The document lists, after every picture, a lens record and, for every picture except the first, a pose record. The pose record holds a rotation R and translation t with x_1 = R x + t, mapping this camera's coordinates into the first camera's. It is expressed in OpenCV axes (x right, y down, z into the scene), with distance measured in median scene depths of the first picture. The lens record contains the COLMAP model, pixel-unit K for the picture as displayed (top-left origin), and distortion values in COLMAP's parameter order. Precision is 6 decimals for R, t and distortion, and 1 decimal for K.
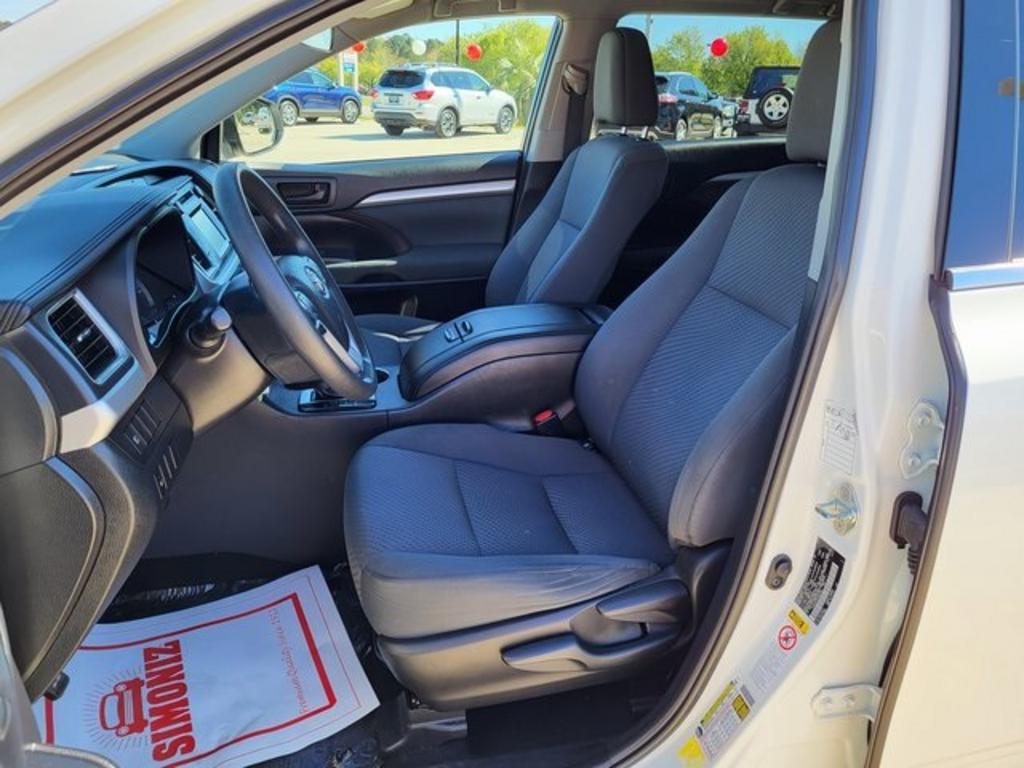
lens RADIAL K [[796.8, 0, 513.9], [0, 796.8, 380.8], [0, 0, 1]] dist [0.022601, -0.011196]
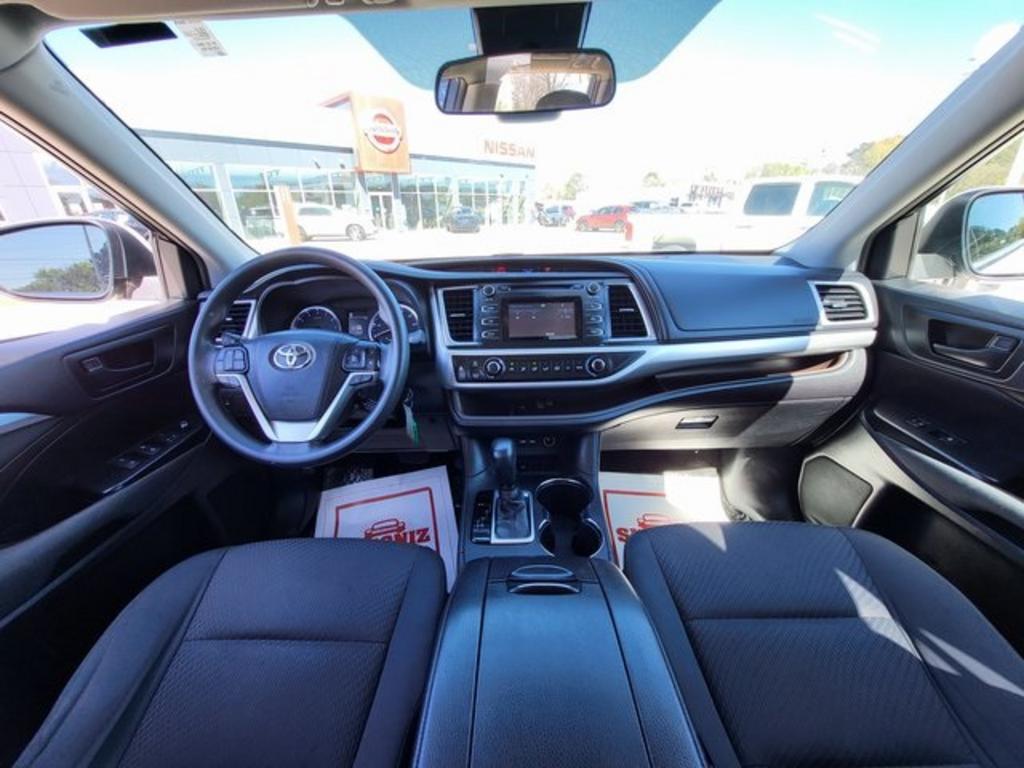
lens RADIAL K [[404.5, 0, 505.4], [0, 404.5, 391.2], [0, 0, 1]] dist [-0.008341, 0.000264]
pose [[-0.239174, 0.372339, -0.896750, 0.194695], [-0.316968, 0.843019, 0.434568, -0.384807], [0.917784, 0.388178, -0.083609, 1.205733]]
